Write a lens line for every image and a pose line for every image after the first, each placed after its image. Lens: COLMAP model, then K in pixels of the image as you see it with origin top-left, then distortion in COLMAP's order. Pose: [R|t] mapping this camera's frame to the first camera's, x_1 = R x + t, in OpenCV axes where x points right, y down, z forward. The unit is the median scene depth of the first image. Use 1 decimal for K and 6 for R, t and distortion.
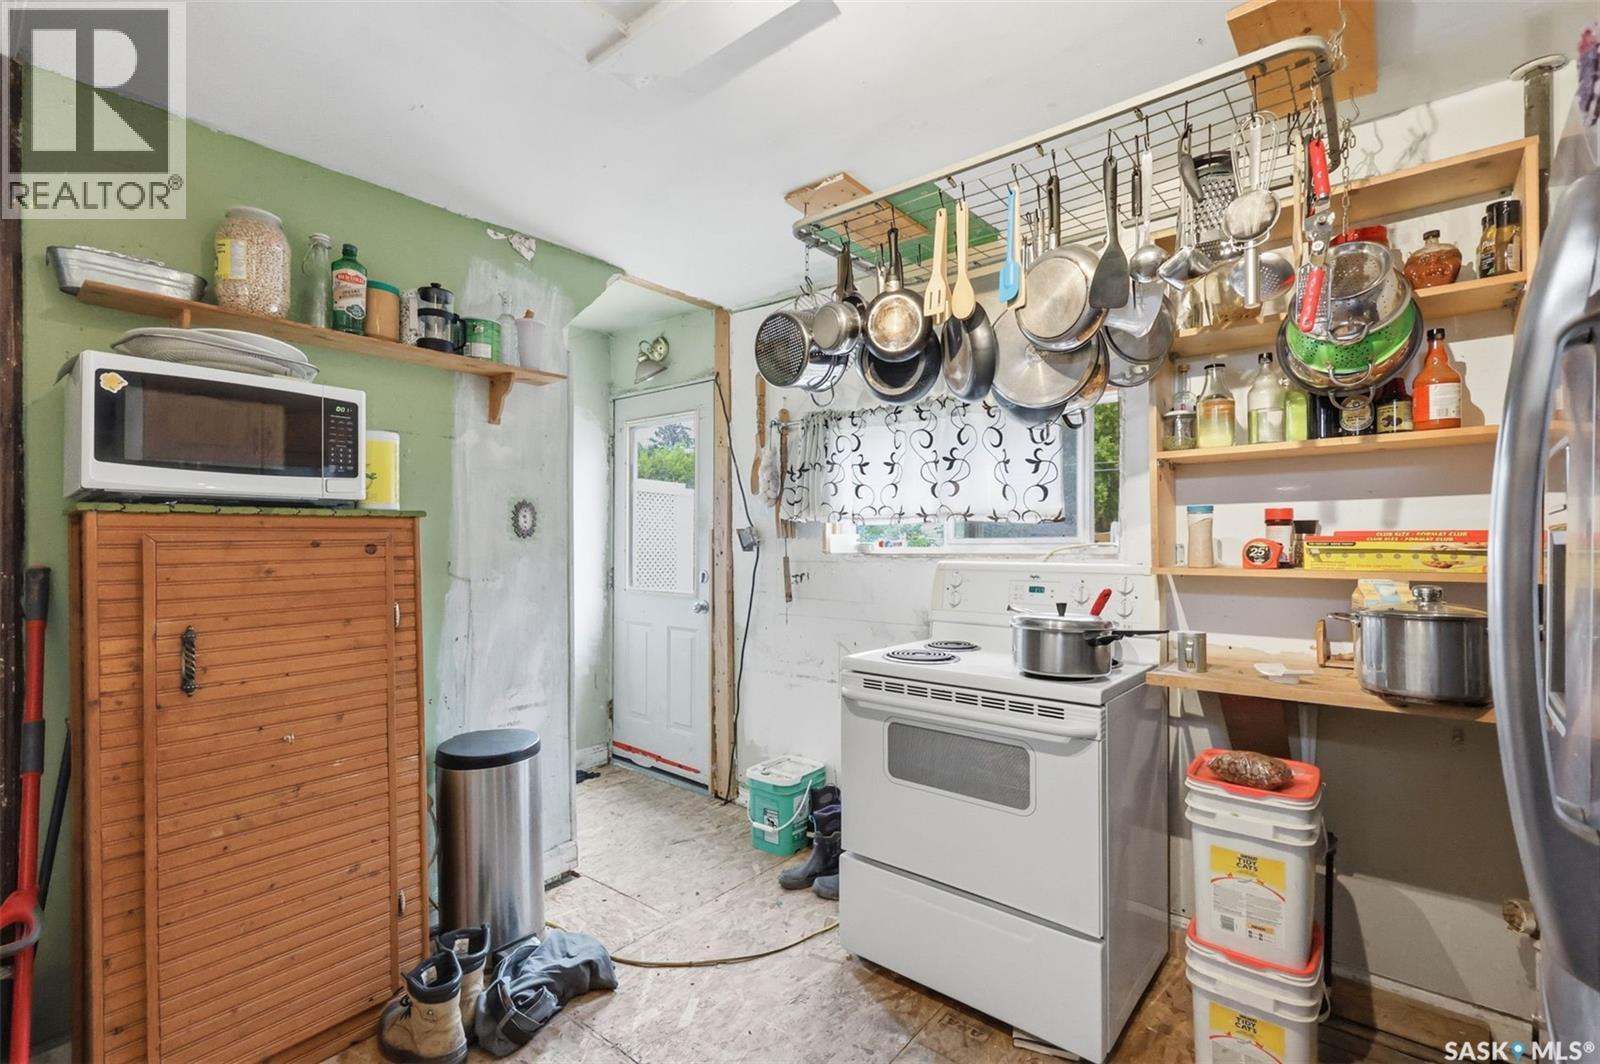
lens RADIAL K [[709.0, 0, 795.3], [0, 709.0, 539.0], [0, 0, 1]] dist [0.004556, 0.000456]
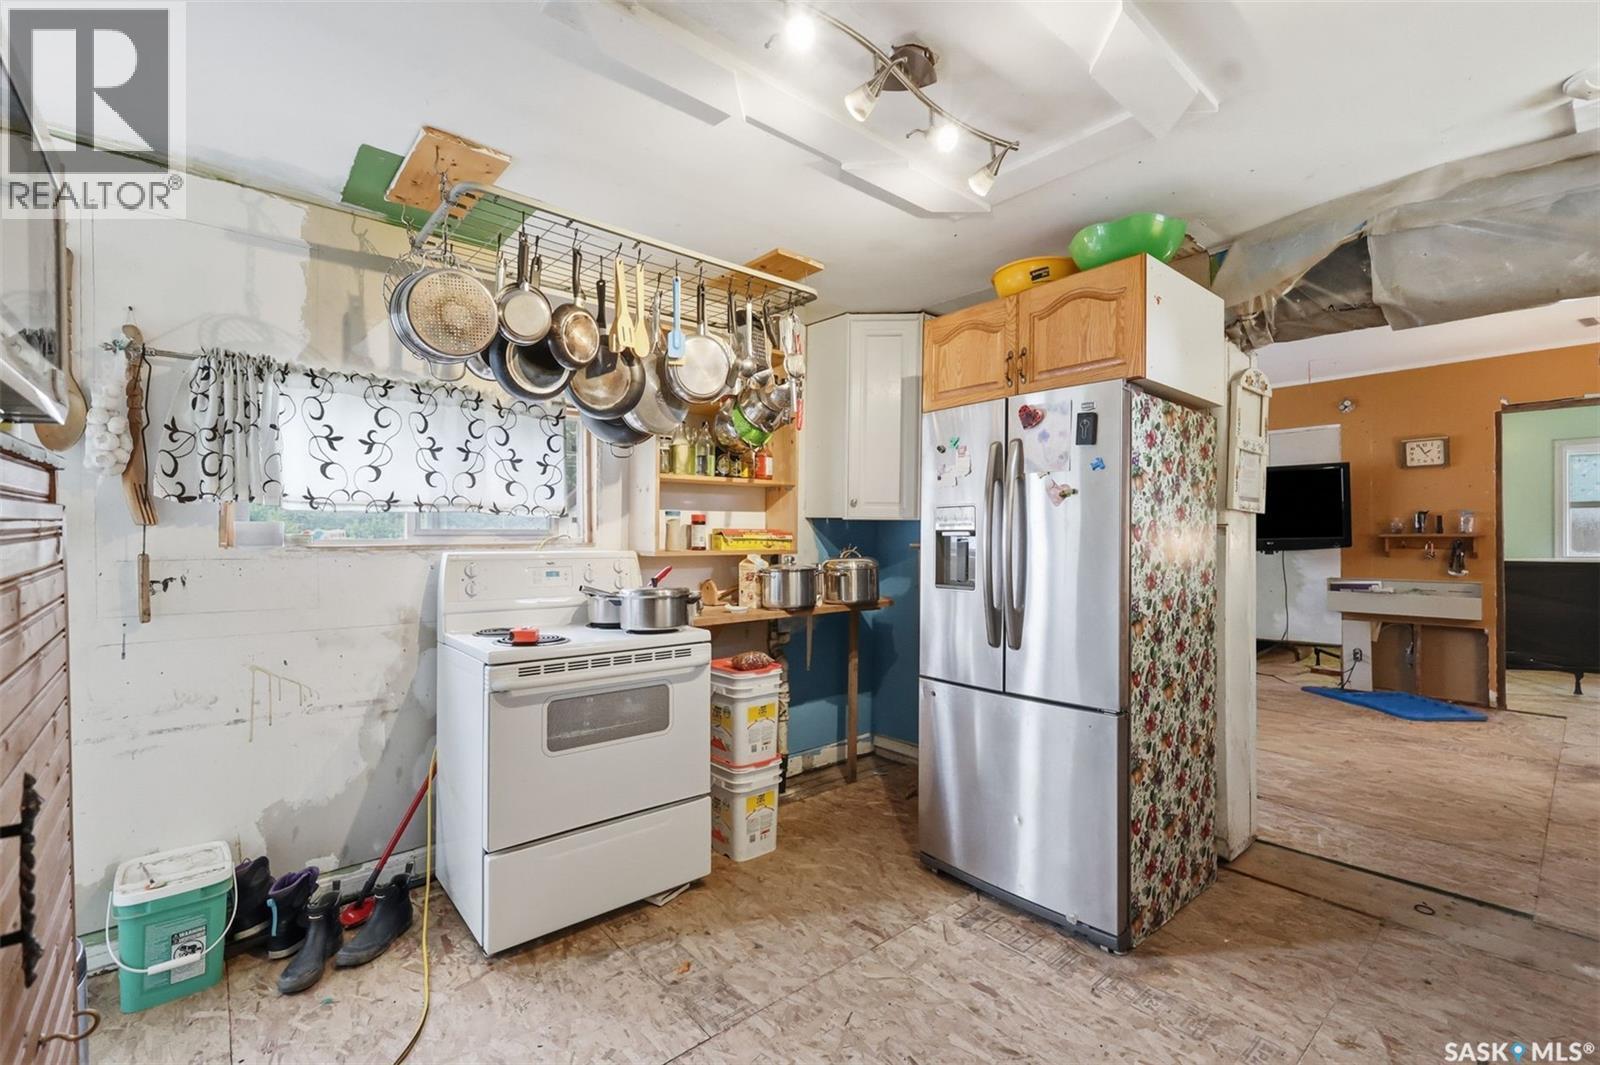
lens RADIAL K [[709.0, 0, 796.7], [0, 709.0, 533.6], [0, 0, 1]] dist [0.004556, 0.000456]
pose [[0.167781, 0.009701, 0.985777, -0.863480], [-0.005932, 0.999943, -0.008831, 0.013500], [-0.985806, -0.004366, 0.167829, 0.458347]]
